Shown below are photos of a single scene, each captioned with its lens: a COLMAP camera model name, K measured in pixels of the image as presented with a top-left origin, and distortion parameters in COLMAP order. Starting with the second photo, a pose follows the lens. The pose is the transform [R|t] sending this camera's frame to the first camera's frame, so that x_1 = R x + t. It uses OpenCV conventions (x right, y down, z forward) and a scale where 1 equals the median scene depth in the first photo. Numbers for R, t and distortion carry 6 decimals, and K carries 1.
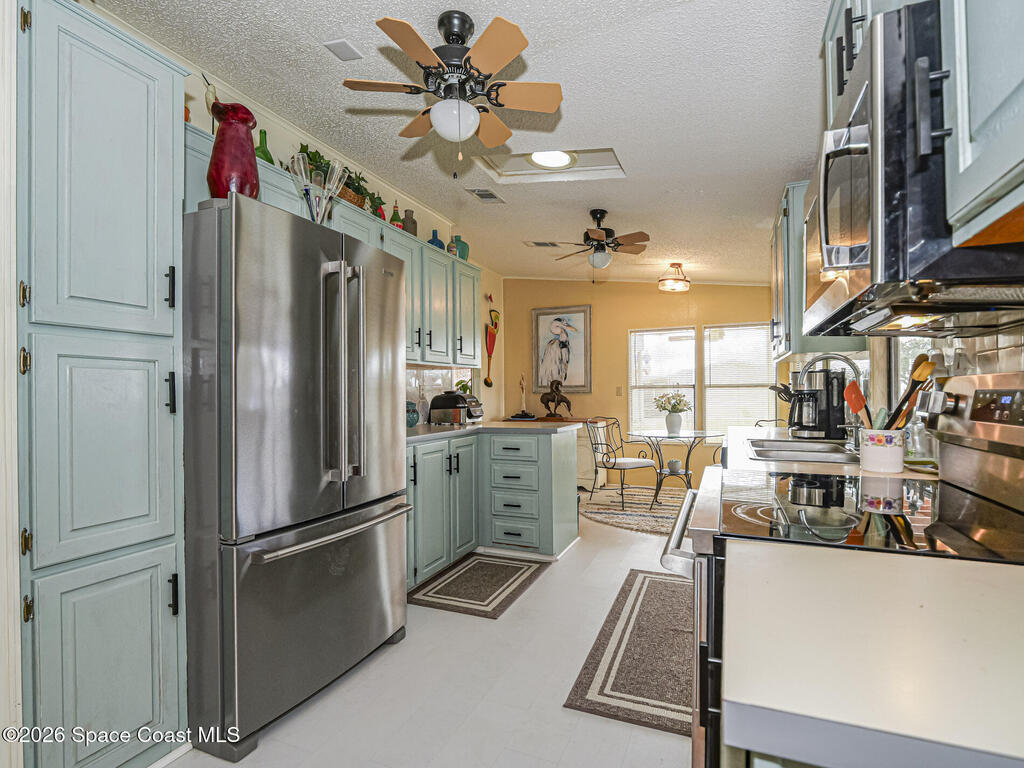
lens RADIAL K [[501.8, 0, 512.0], [0, 501.8, 384.0], [0, 0, 1]] dist [-0.015067, -0.001245]
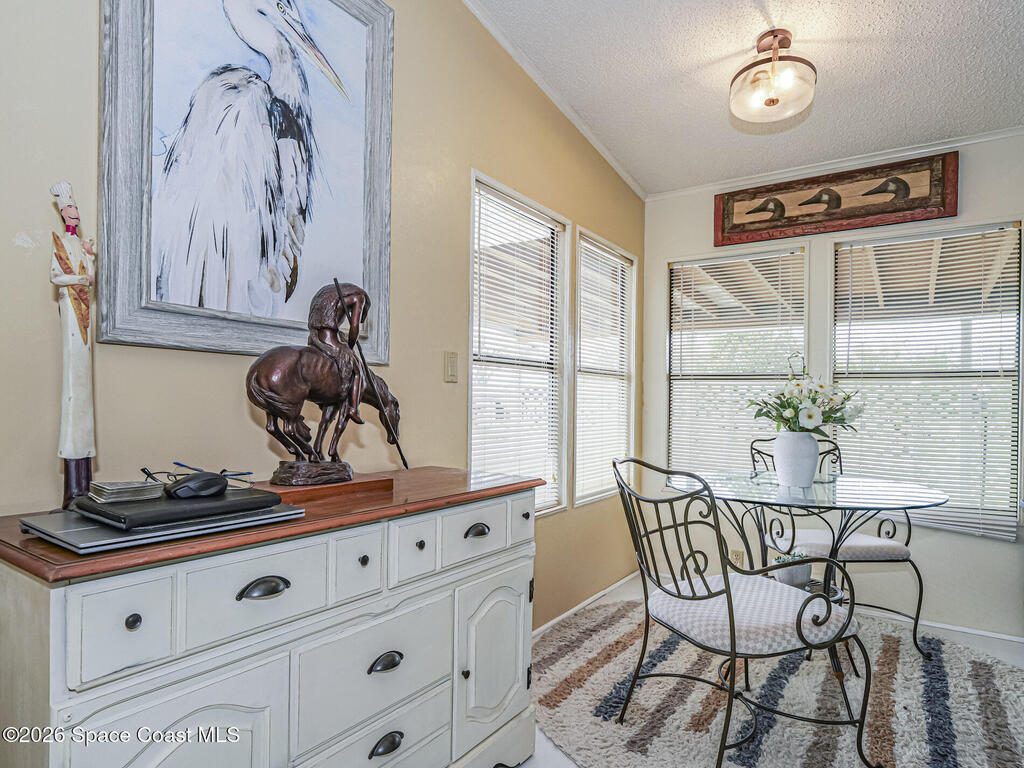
lens RADIAL K [[590.6, 0, 514.1], [0, 590.6, 403.8], [0, 0, 1]] dist [0.001167, 0.000261]
pose [[0.189655, 0.009751, 0.981802, -0.193016], [-0.028649, 0.999580, -0.004393, 0.058697], [-0.981433, -0.027294, 0.189855, 1.461222]]
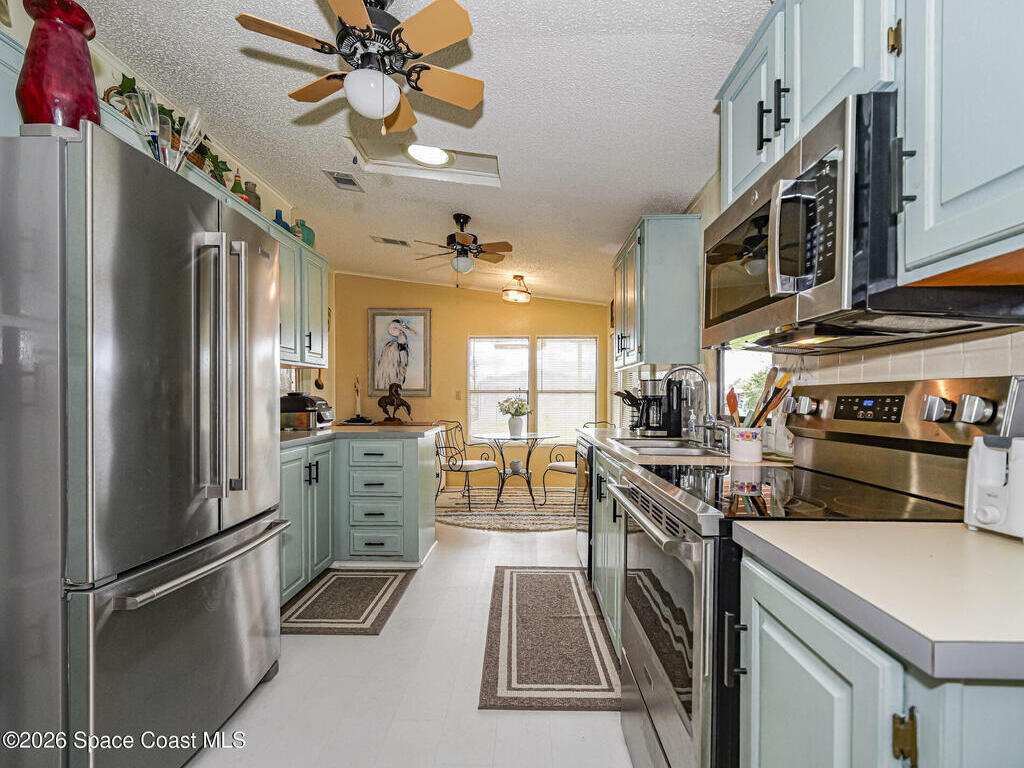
lens RADIAL K [[500.8, 0, 507.2], [0, 500.8, 394.7], [0, 0, 1]] dist [-0.000263, -0.000986]
pose [[0.928251, 0.012881, 0.371731, -0.117210], [-0.017244, 0.999816, 0.008415, 0.004095], [-0.371555, -0.014221, 0.928302, 0.029287]]
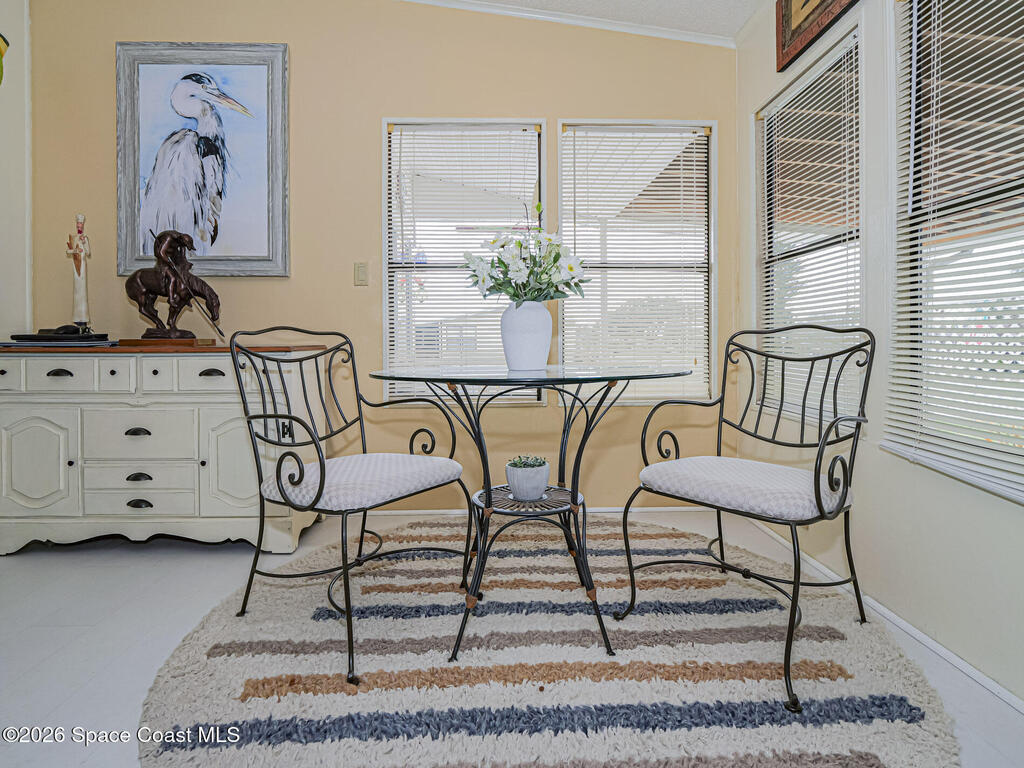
lens RADIAL K [[535.4, 0, 510.5], [0, 535.4, 338.1], [0, 0, 1]] dist [-0.000754, -0.000197]
pose [[0.904064, 0.004463, 0.427373, 0.229555], [-0.008840, 0.999927, 0.008256, 0.097687], [-0.427305, -0.011242, 0.904038, 0.928988]]
